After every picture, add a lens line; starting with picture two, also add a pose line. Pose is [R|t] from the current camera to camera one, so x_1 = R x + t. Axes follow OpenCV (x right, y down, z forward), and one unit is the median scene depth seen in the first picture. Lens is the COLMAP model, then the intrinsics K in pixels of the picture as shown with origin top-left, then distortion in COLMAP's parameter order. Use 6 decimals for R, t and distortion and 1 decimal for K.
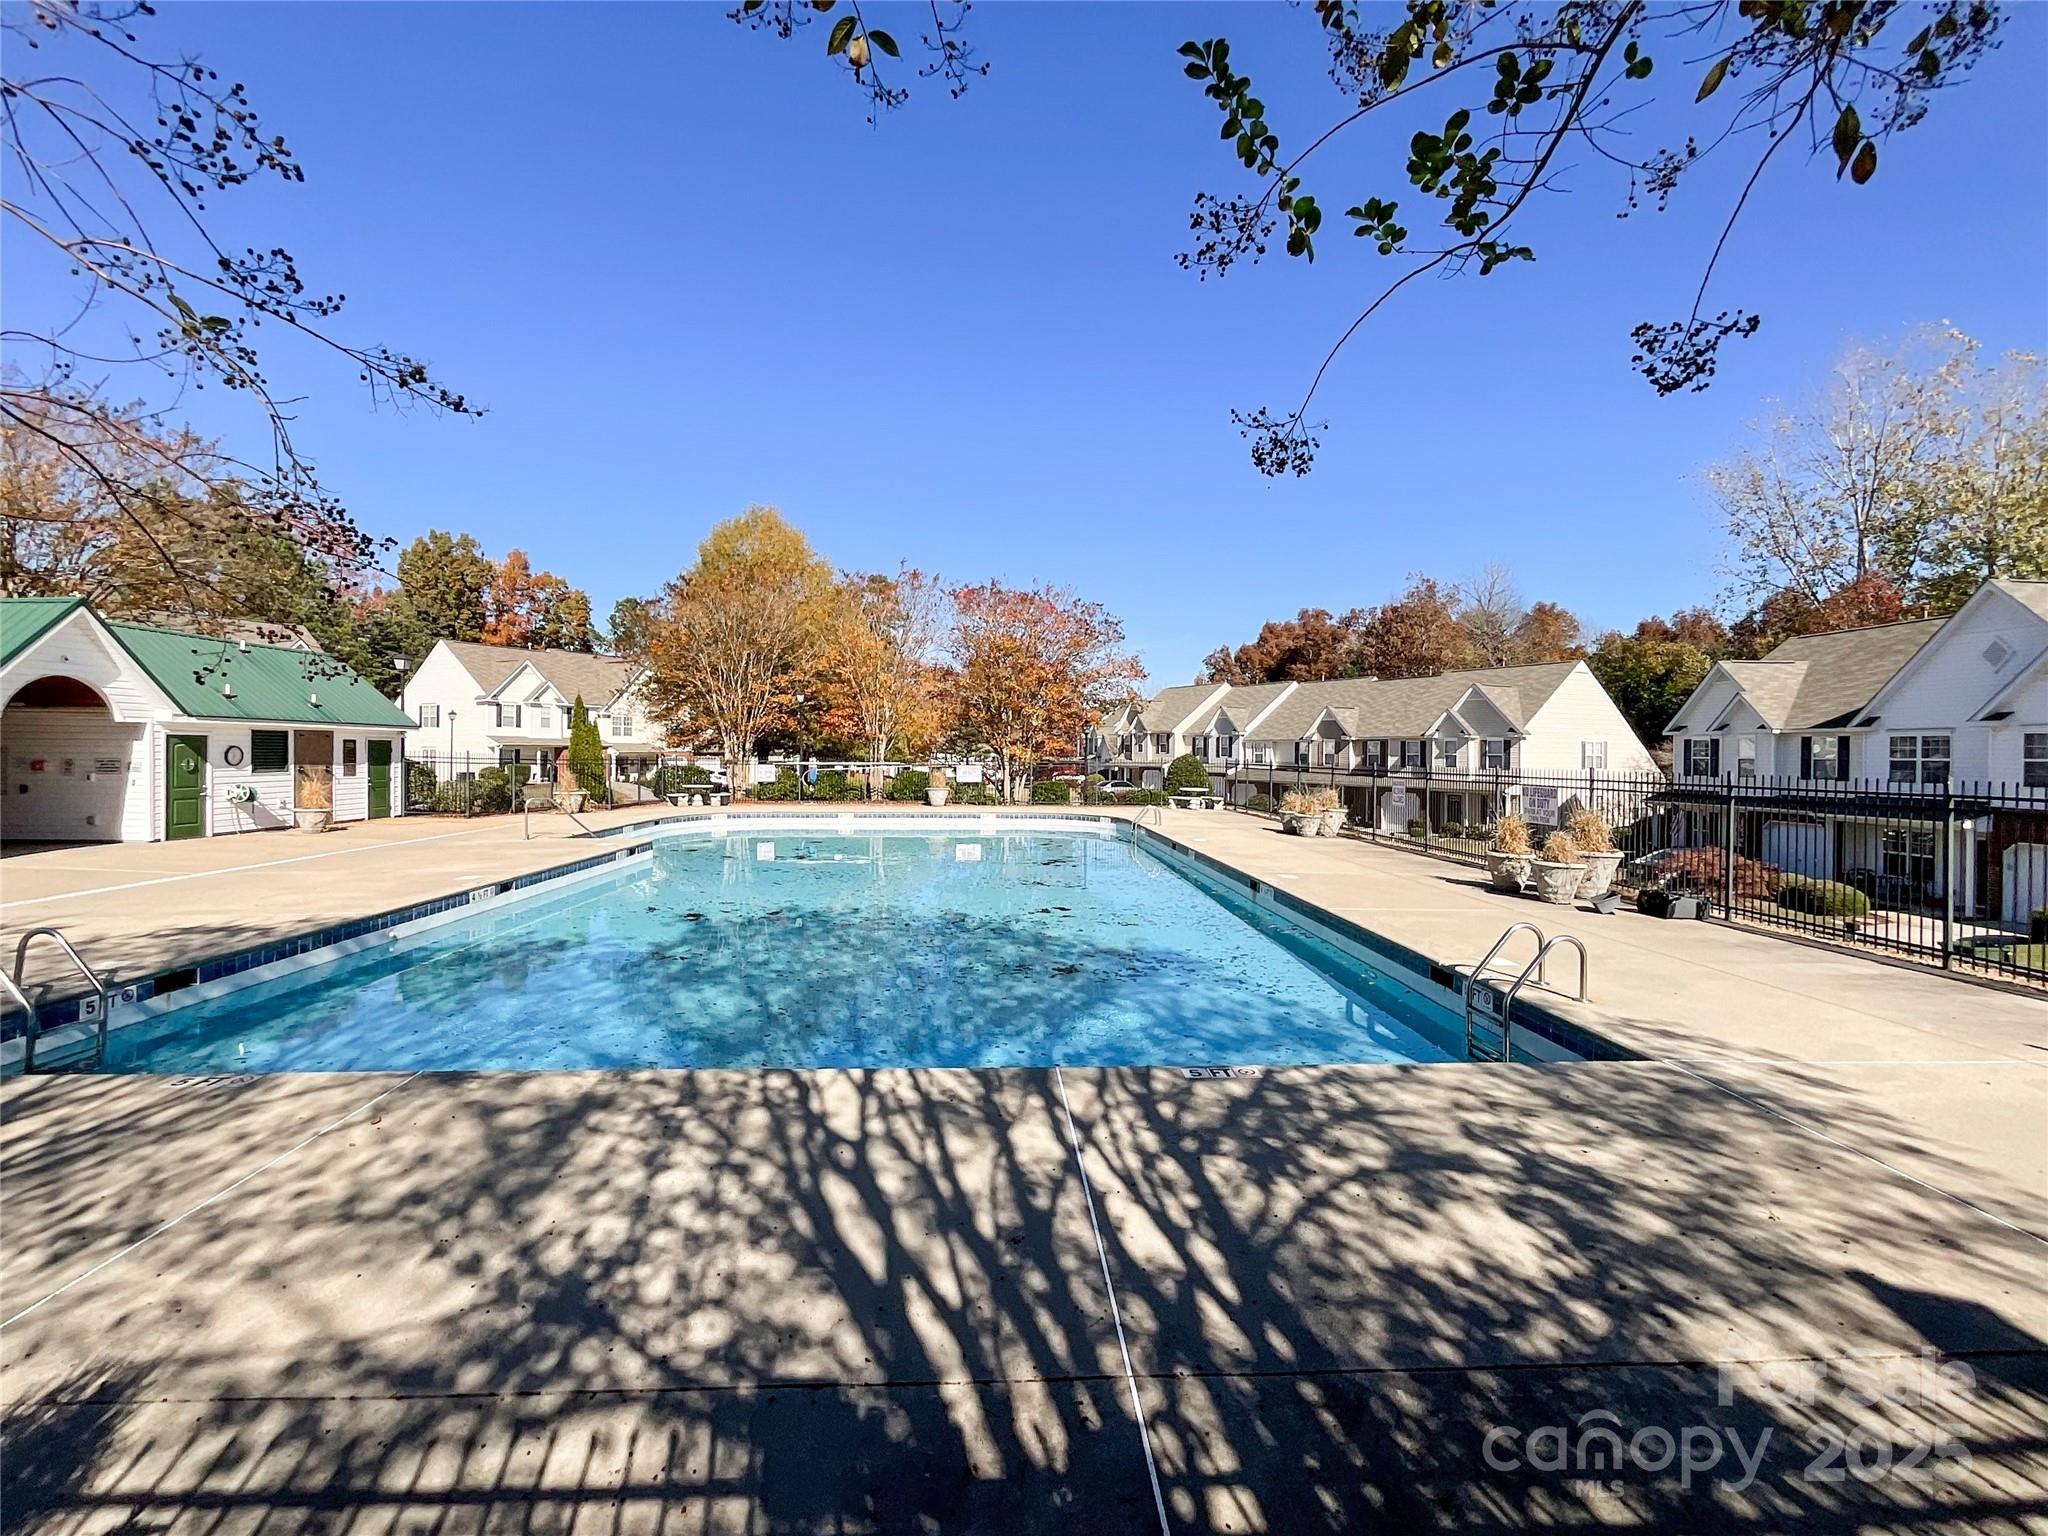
lens RADIAL K [[850.7, 0, 1024.0], [0, 850.7, 768.0], [0, 0, 1]] dist [-0.027607, 0.012549]
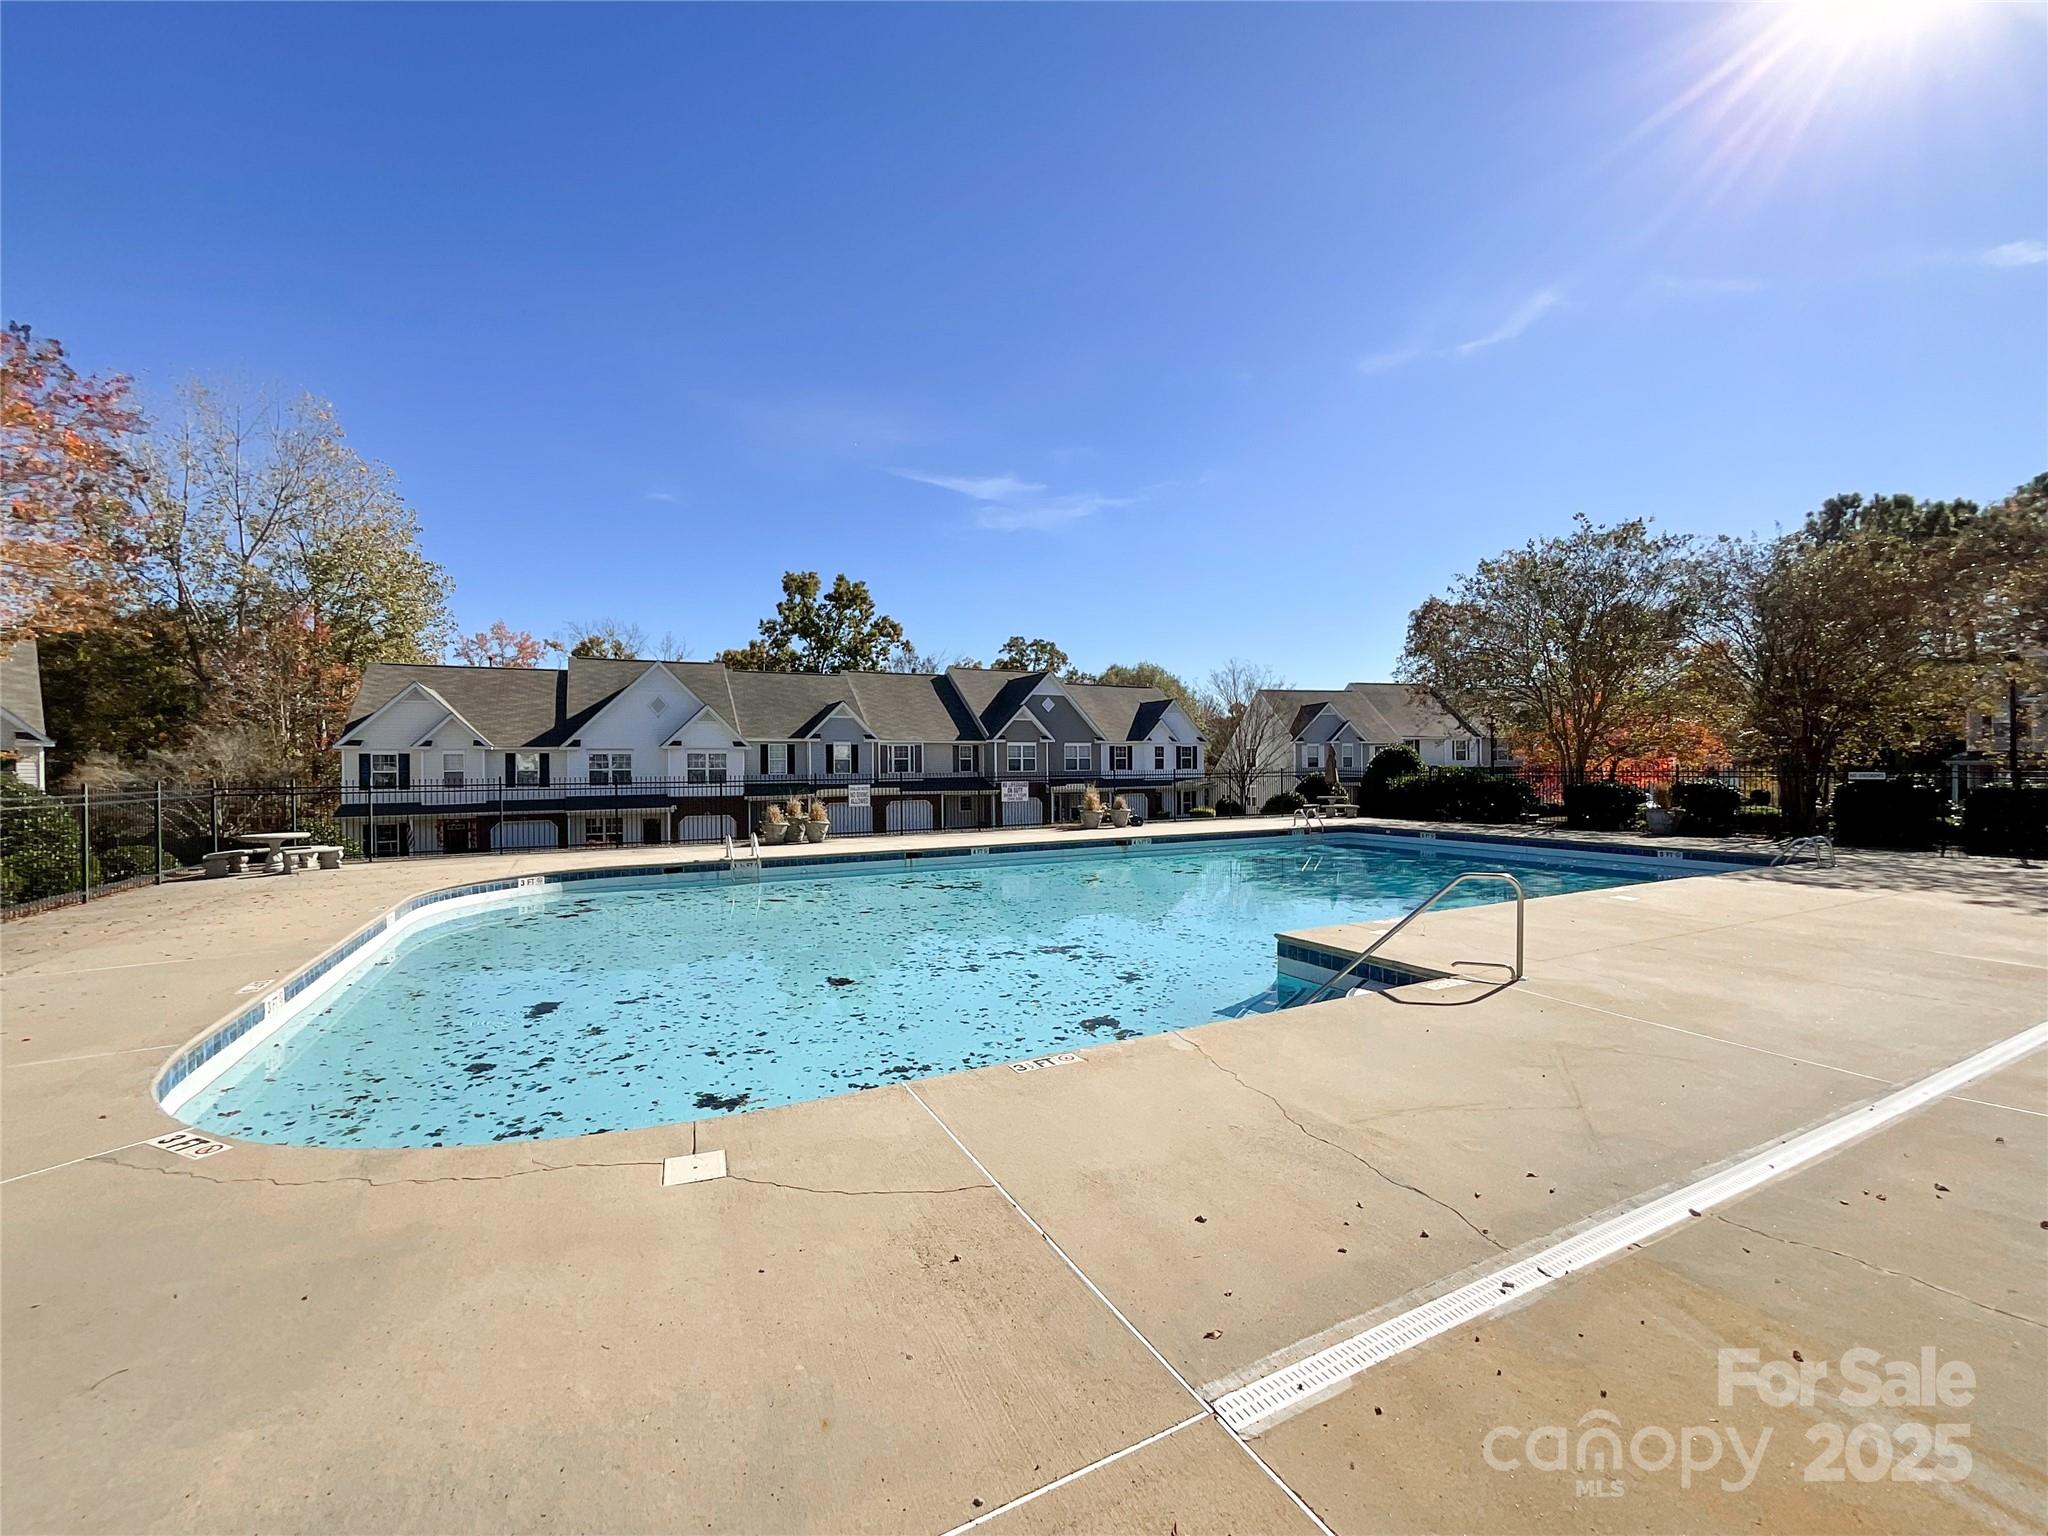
lens RADIAL K [[850.7, 0, 1024.0], [0, 850.7, 768.0], [0, 0, 1]] dist [-0.027607, 0.012549]
pose [[-0.425036, -0.005194, 0.905161, -0.609891], [0.026517, 0.999483, 0.018187, -0.020781], [-0.904788, 0.031733, -0.424679, 0.970809]]
